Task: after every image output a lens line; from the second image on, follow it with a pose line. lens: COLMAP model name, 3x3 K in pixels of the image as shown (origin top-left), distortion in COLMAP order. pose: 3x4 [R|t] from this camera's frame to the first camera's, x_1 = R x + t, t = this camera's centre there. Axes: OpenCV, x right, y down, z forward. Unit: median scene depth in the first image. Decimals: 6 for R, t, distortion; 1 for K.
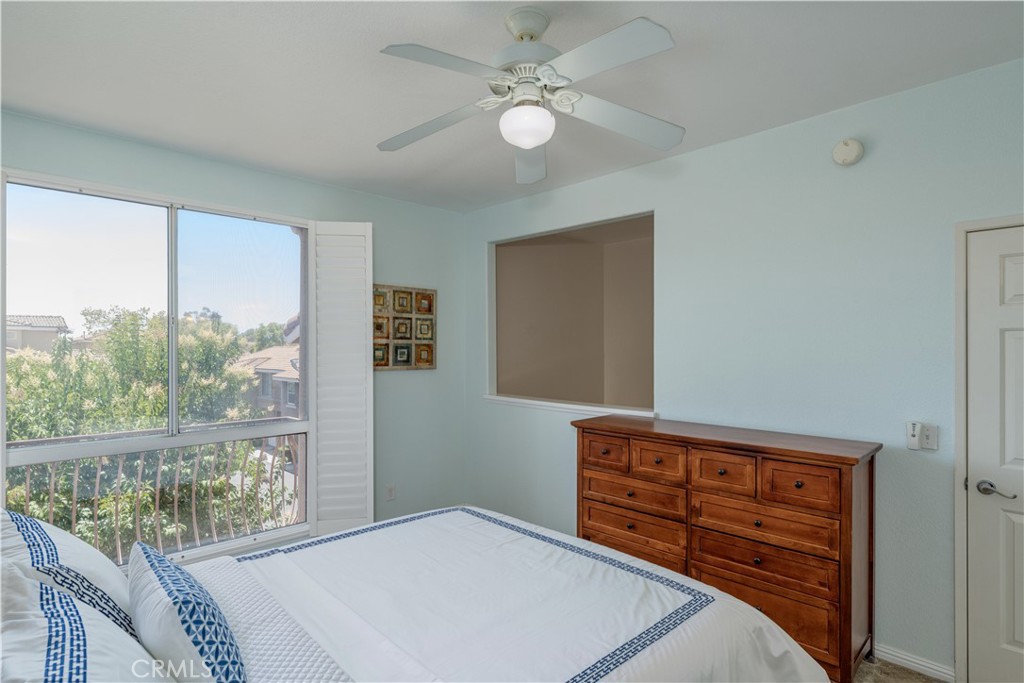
lens RADIAL K [[527.1, 0, 513.1], [0, 527.1, 344.2], [0, 0, 1]] dist [0.000523, -0.000388]
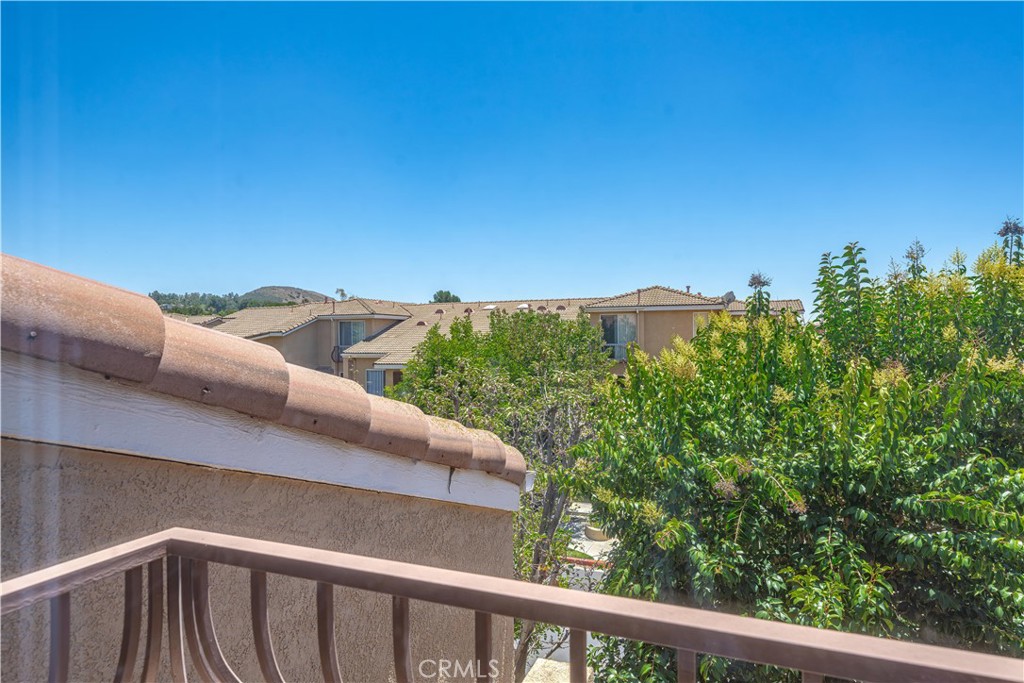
lens RADIAL K [[590.0, 0, 513.6], [0, 590.0, 337.6], [0, 0, 1]] dist [-0.005006, -0.001701]
pose [[0.392261, -0.004661, -0.919842, -0.292990], [0.021750, 0.999755, 0.004209, 0.037398], [0.919597, -0.021658, 0.392266, 0.432945]]
